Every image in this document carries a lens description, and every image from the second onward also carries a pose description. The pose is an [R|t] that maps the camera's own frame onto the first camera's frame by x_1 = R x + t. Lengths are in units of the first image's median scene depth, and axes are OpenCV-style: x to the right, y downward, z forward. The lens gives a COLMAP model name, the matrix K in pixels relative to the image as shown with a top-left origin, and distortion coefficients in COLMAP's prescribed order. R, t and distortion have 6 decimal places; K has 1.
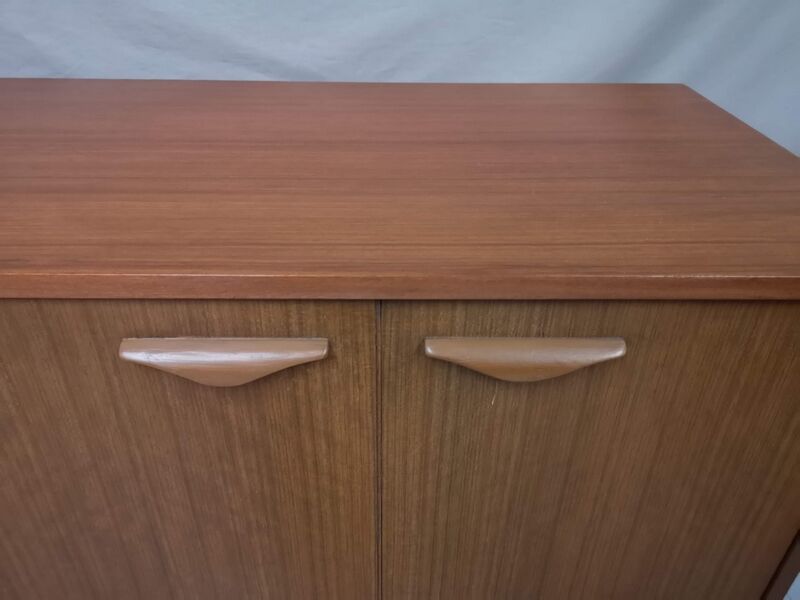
lens RADIAL K [[633.2, 0, 402.7], [0, 633.2, 309.2], [0, 0, 1]] dist [0.044774, -0.006349]
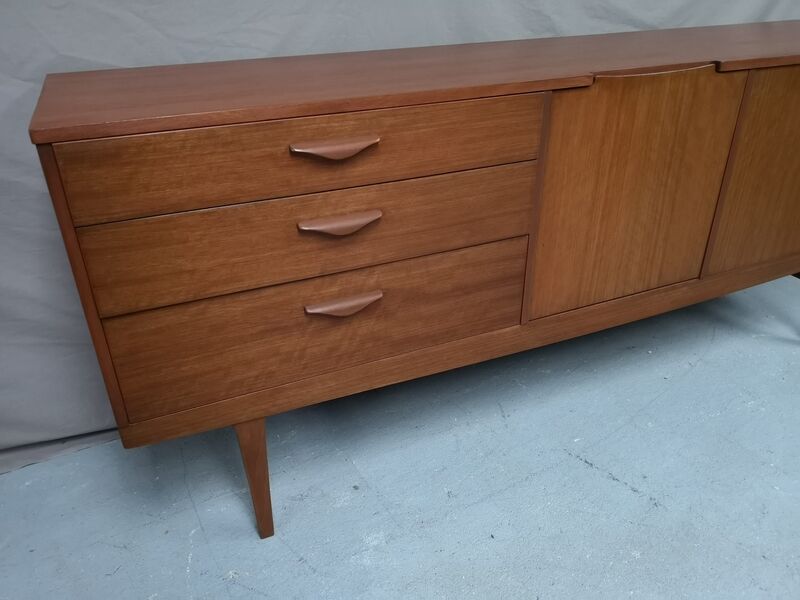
lens RADIAL K [[628.9, 0, 400.0], [0, 628.9, 300.0], [0, 0, 1]] dist [-0.004854, -0.008292]
pose [[0.921268, -0.209371, 0.327763, -3.026423], [0.233571, 0.971680, -0.035820, 0.620870], [-0.310981, 0.109556, 0.944081, -0.926514]]
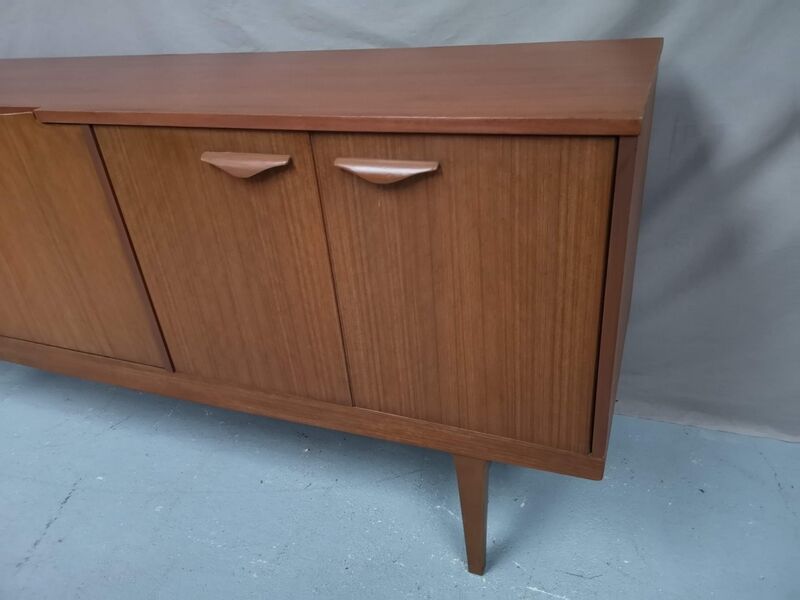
lens RADIAL K [[620.8, 0, 400.0], [0, 620.8, 300.0], [0, 0, 1]] dist [0.092232, -0.104963]
pose [[0.913080, 0.118535, -0.390173, 0.844110], [-0.132950, 0.991072, -0.010039, 0.394873], [0.385499, 0.061040, 0.920687, -0.494892]]
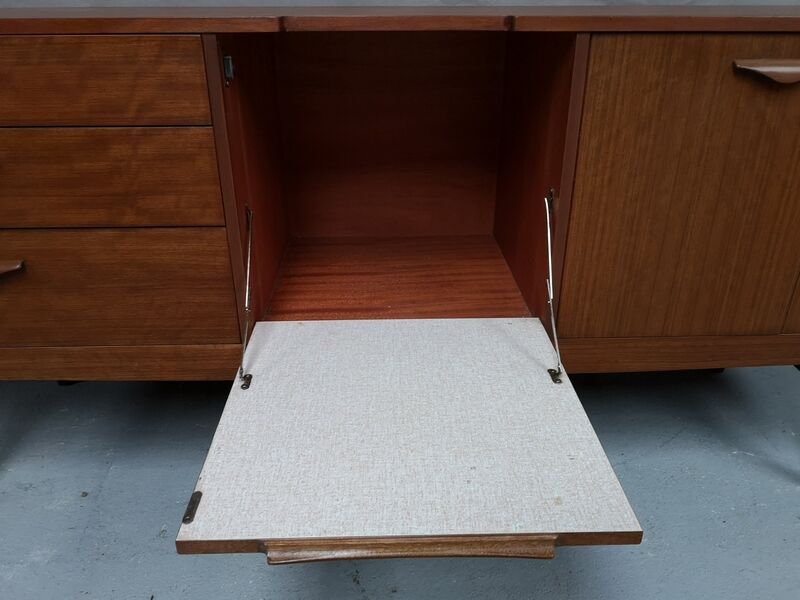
lens RADIAL K [[639.8, 0, 400.0], [0, 639.8, 300.0], [0, 0, 1]] dist [0.001302, -0.021097]
pose [[0.999753, -0.019953, 0.009779, -1.299125], [0.021026, 0.991823, -0.125879, 0.866411], [-0.007187, 0.126054, 0.991997, -0.711100]]
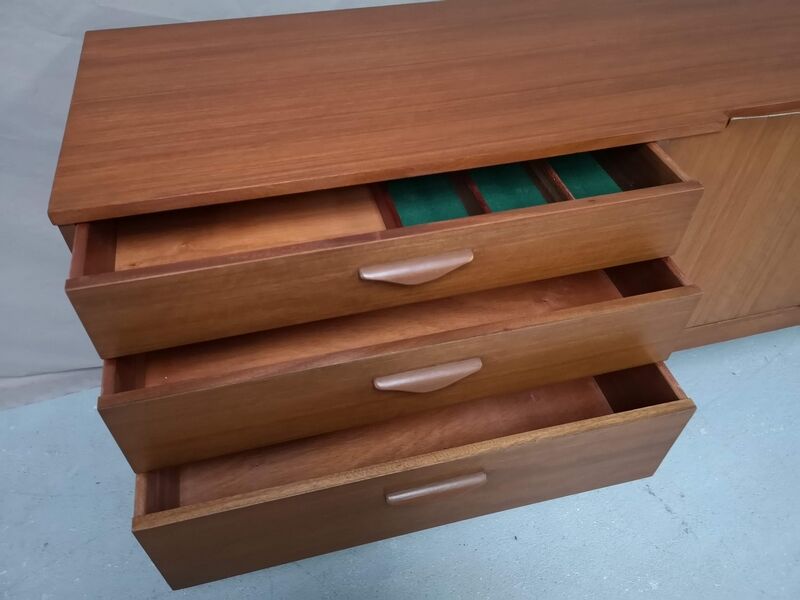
lens RADIAL K [[631.9, 0, 393.9], [0, 631.9, 300.5], [0, 0, 1]] dist [0.007789, -0.002166]
pose [[0.971581, -0.172703, 0.161878, -2.809648], [0.131049, 0.961953, 0.239734, -0.101520], [-0.197122, -0.211707, 0.957248, -0.774087]]
